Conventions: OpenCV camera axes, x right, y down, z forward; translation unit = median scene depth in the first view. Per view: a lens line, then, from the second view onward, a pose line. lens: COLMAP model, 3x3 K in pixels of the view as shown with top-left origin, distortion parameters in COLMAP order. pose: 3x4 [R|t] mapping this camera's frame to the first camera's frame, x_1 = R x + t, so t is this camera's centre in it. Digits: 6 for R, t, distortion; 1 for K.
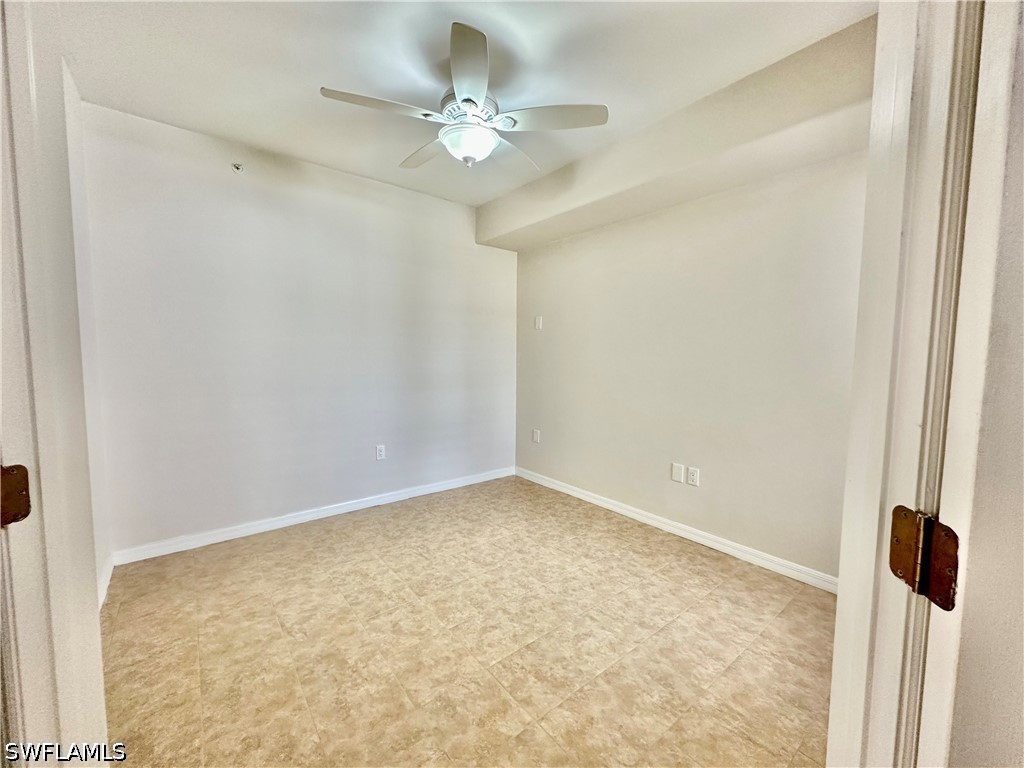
lens RADIAL K [[407.0, 0, 512.0], [0, 407.0, 384.0], [0, 0, 1]] dist [-0.004029, 0.000068]
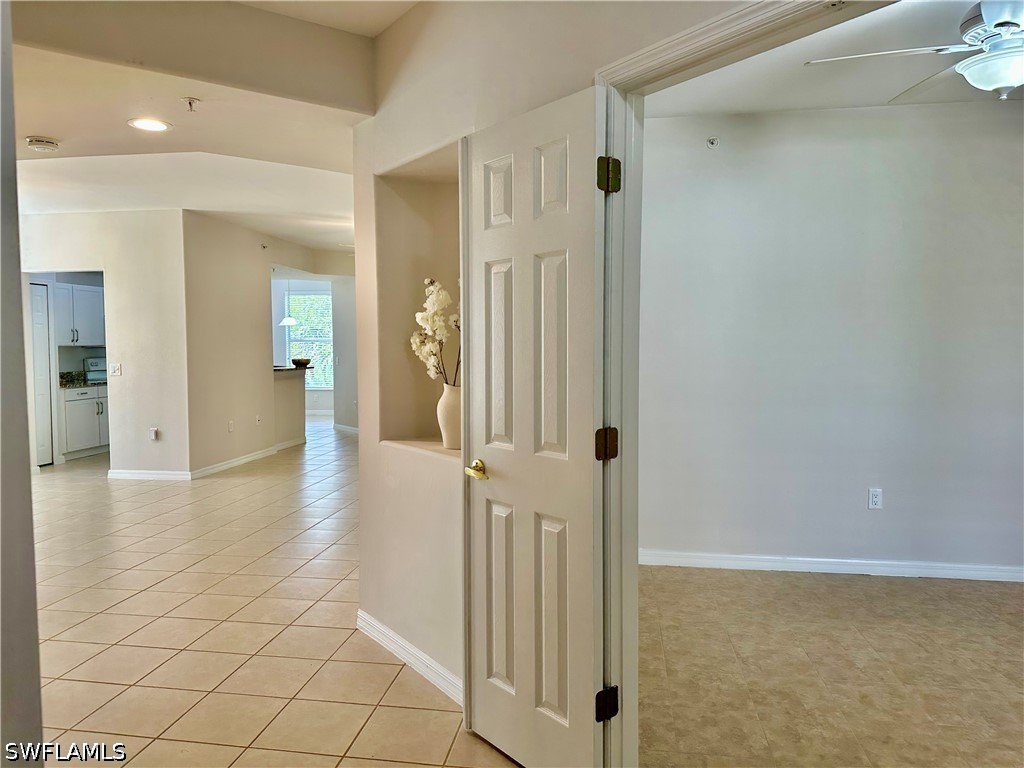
lens RADIAL K [[721.9, 0, 512.0], [0, 721.9, 384.0], [0, 0, 1]] dist [0.004508, -0.002971]
pose [[0.678133, 0.032880, -0.734203, 0.230599], [-0.046779, 0.998904, 0.001527, 0.004365], [0.733449, 0.033310, 0.678928, -0.431968]]
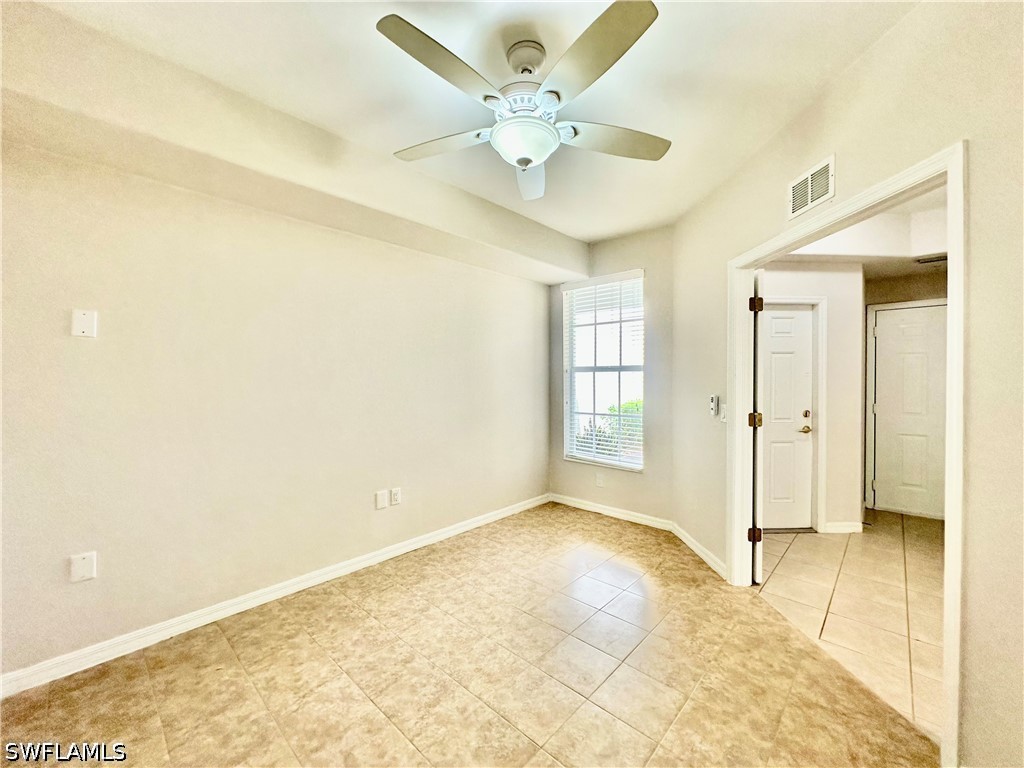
lens RADIAL K [[407.0, 0, 512.0], [0, 407.0, 384.0], [0, 0, 1]] dist [-0.004029, 0.000068]
pose [[-0.138375, -0.024778, 0.990070, -0.840341], [0.076567, 0.996427, 0.035638, -0.108714], [-0.987416, 0.080738, -0.135984, 1.034098]]
